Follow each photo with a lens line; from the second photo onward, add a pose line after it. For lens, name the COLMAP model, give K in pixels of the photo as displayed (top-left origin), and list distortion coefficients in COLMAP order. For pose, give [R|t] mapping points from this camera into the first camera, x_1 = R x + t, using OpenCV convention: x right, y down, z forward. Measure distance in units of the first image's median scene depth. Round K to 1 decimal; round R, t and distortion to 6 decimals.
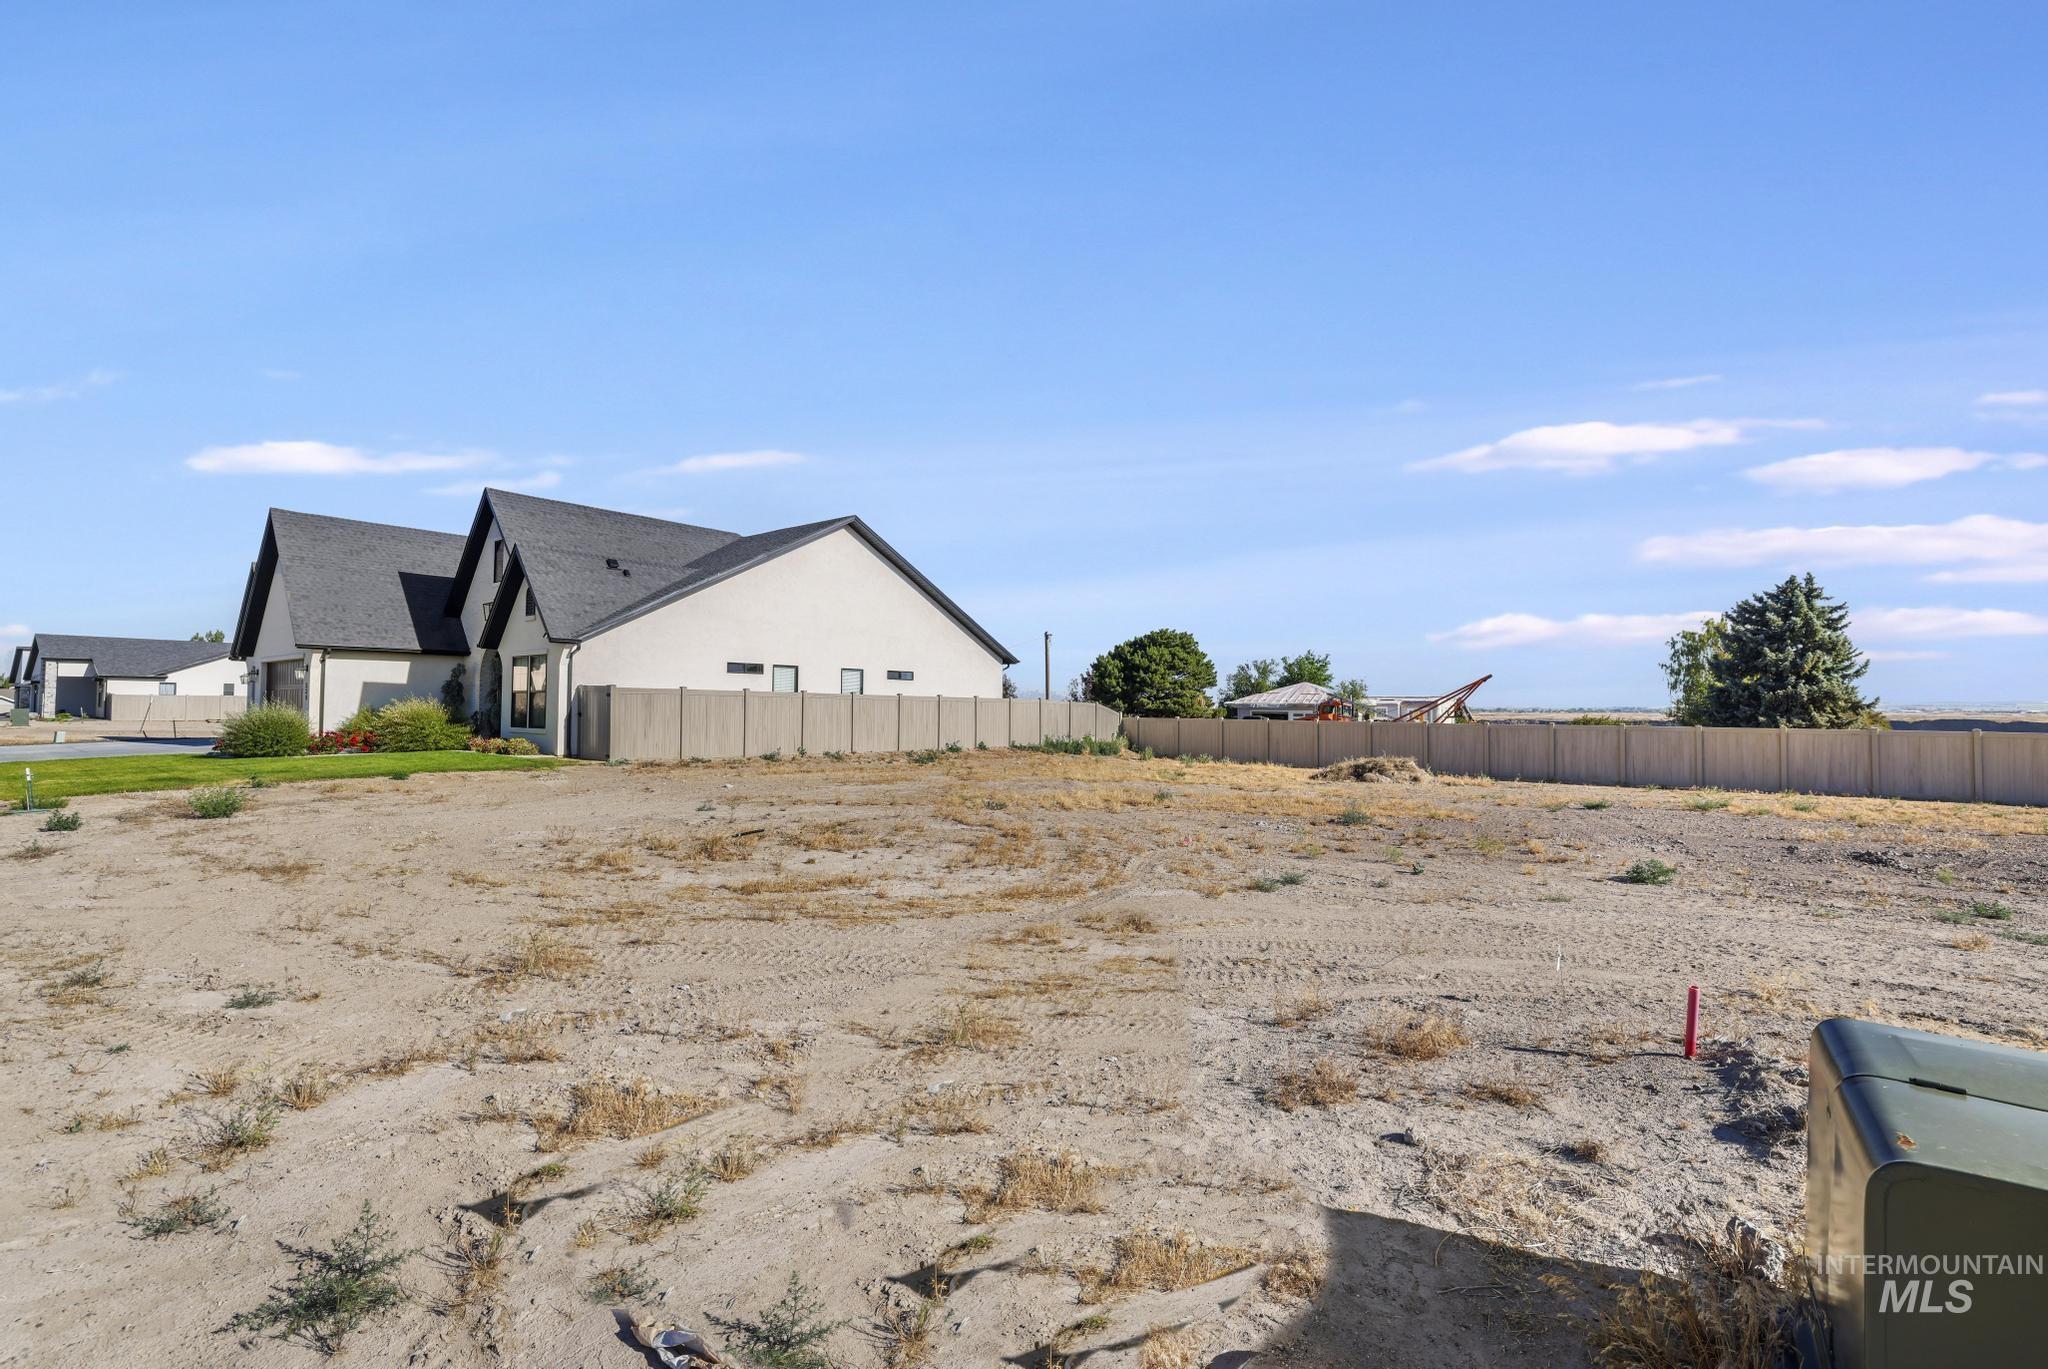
lens RADIAL K [[921.1, 0, 1009.8], [0, 921.1, 665.3], [0, 0, 1]] dist [-0.010716, 0.000425]
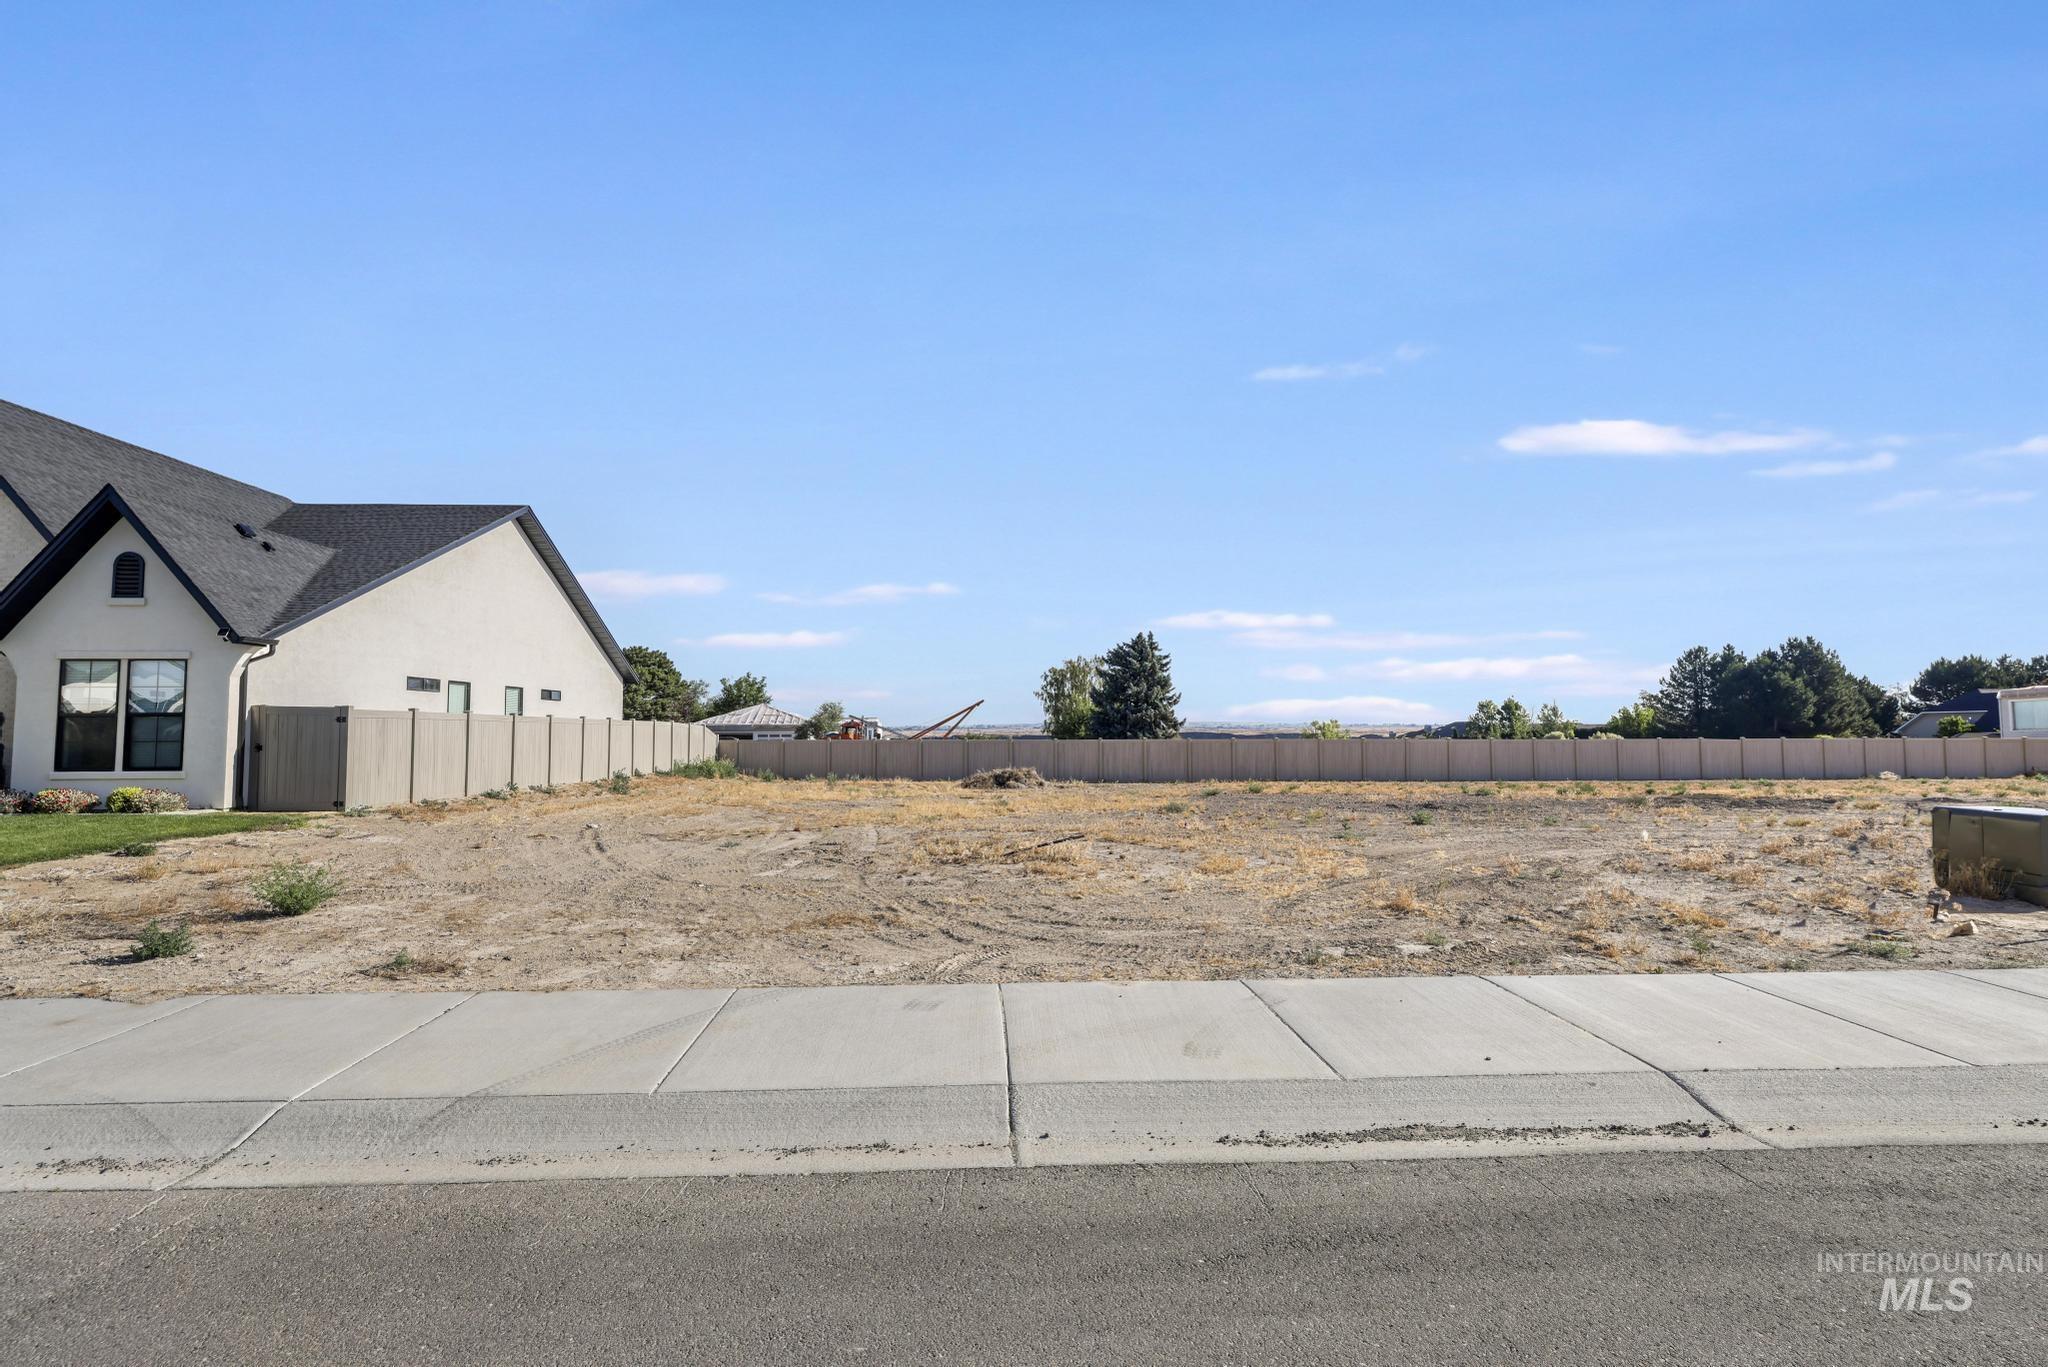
lens RADIAL K [[921.1, 0, 1019.4], [0, 921.1, 684.9], [0, 0, 1]] dist [-0.010716, 0.000425]
pose [[0.749374, 0.021620, 0.661794, -0.249919], [-0.021387, 0.999736, -0.008443, -0.000257], [-0.661802, -0.007827, 0.749638, 0.047928]]
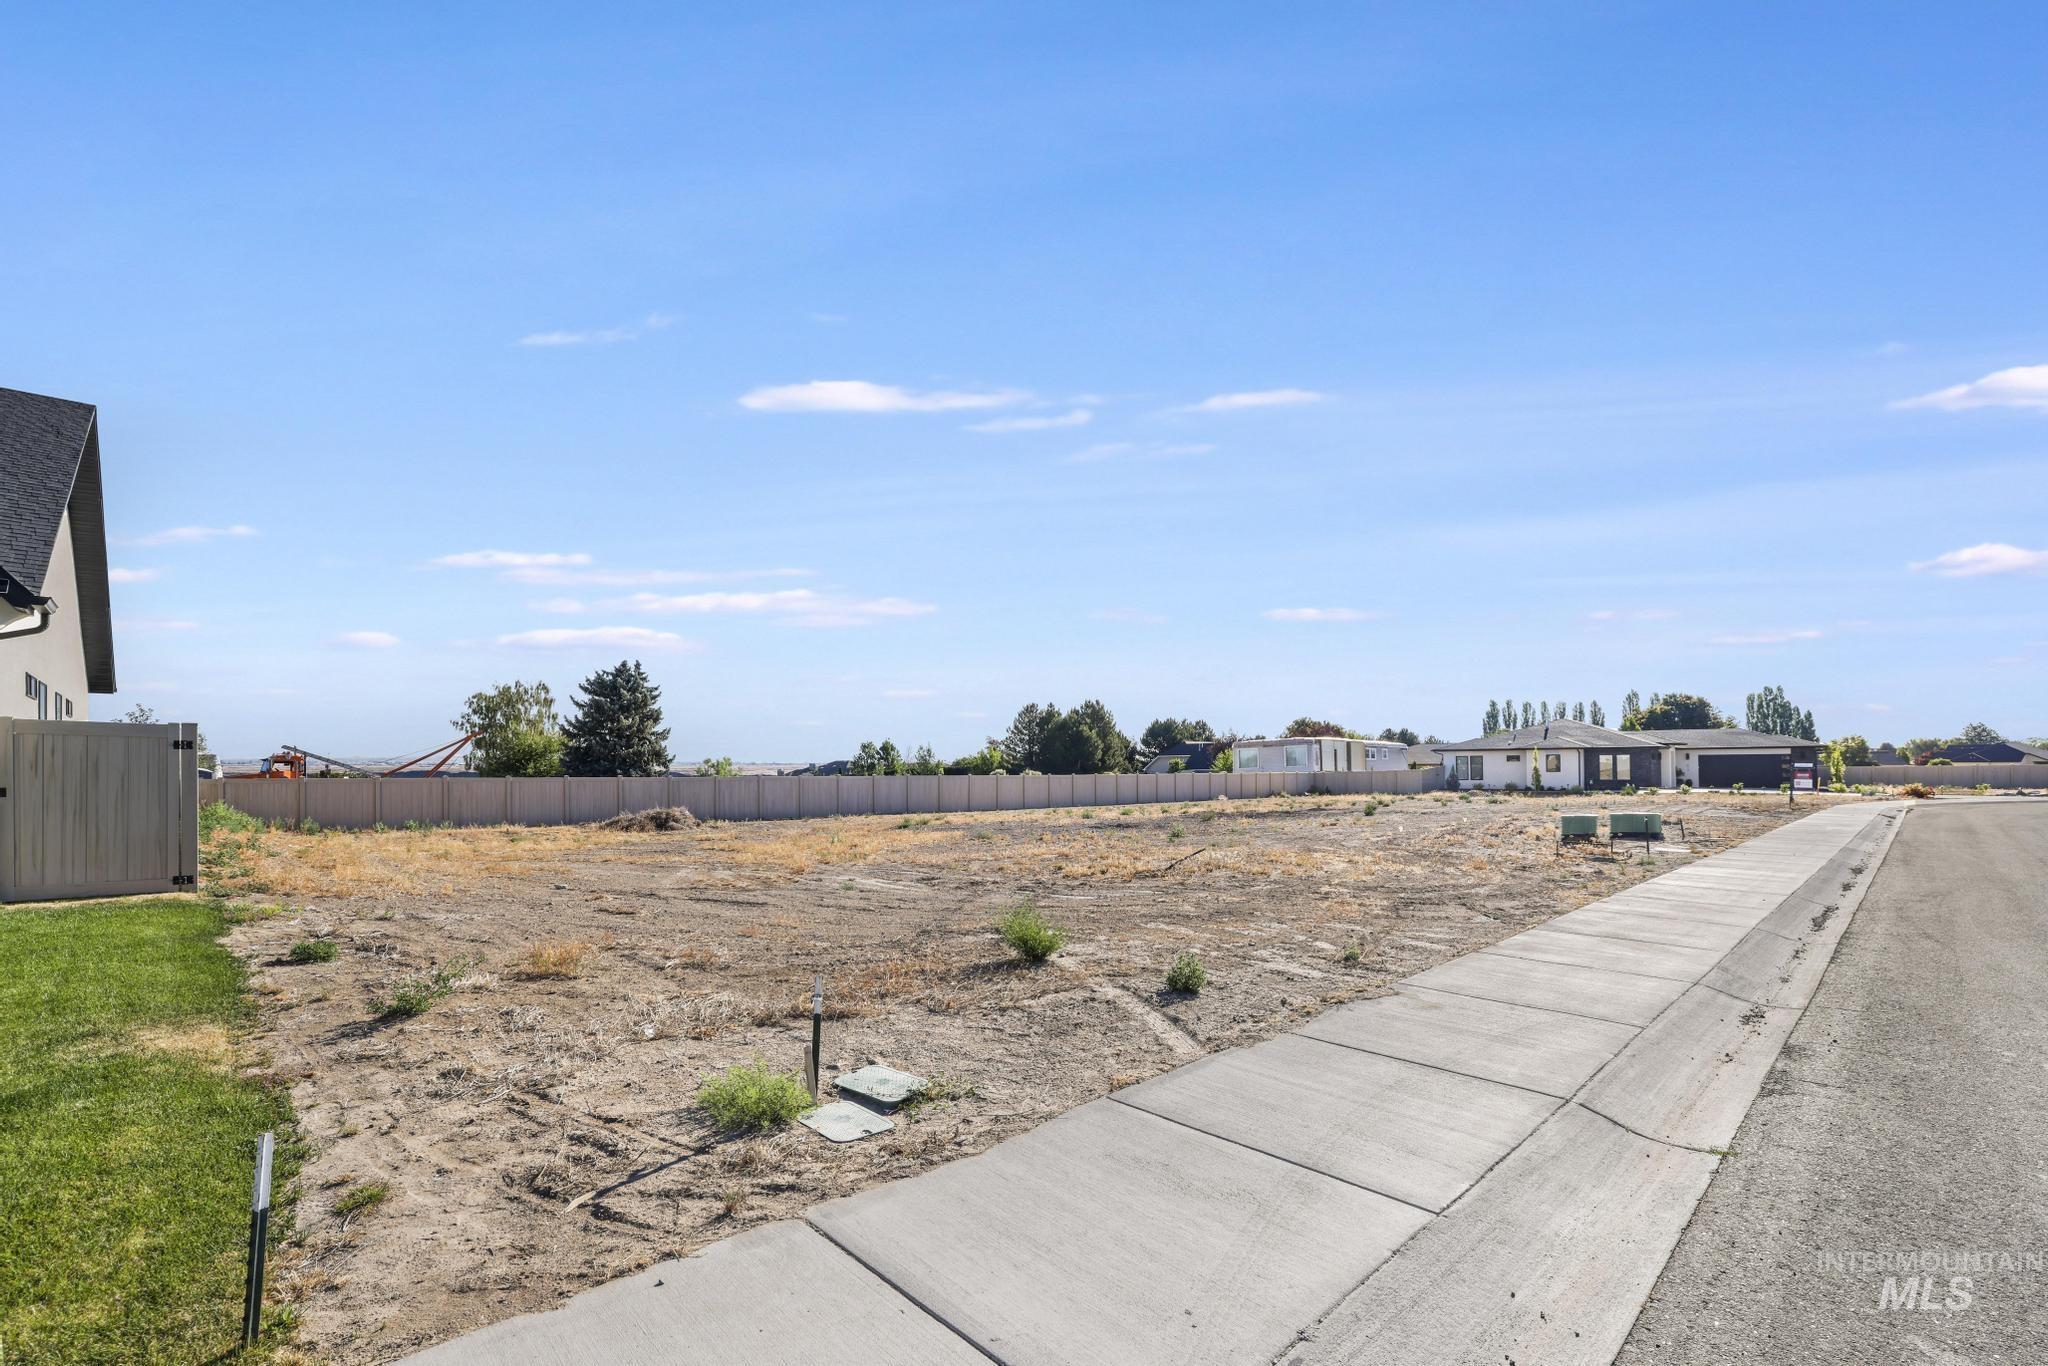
lens RADIAL K [[921.1, 0, 1045.2], [0, 921.1, 695.7], [0, 0, 1]] dist [-0.010716, 0.000425]
pose [[0.116913, 0.067645, 0.990836, -0.403945], [-0.043819, 0.997057, -0.062899, 0.008932], [-0.992175, -0.036064, 0.119533, 0.254753]]
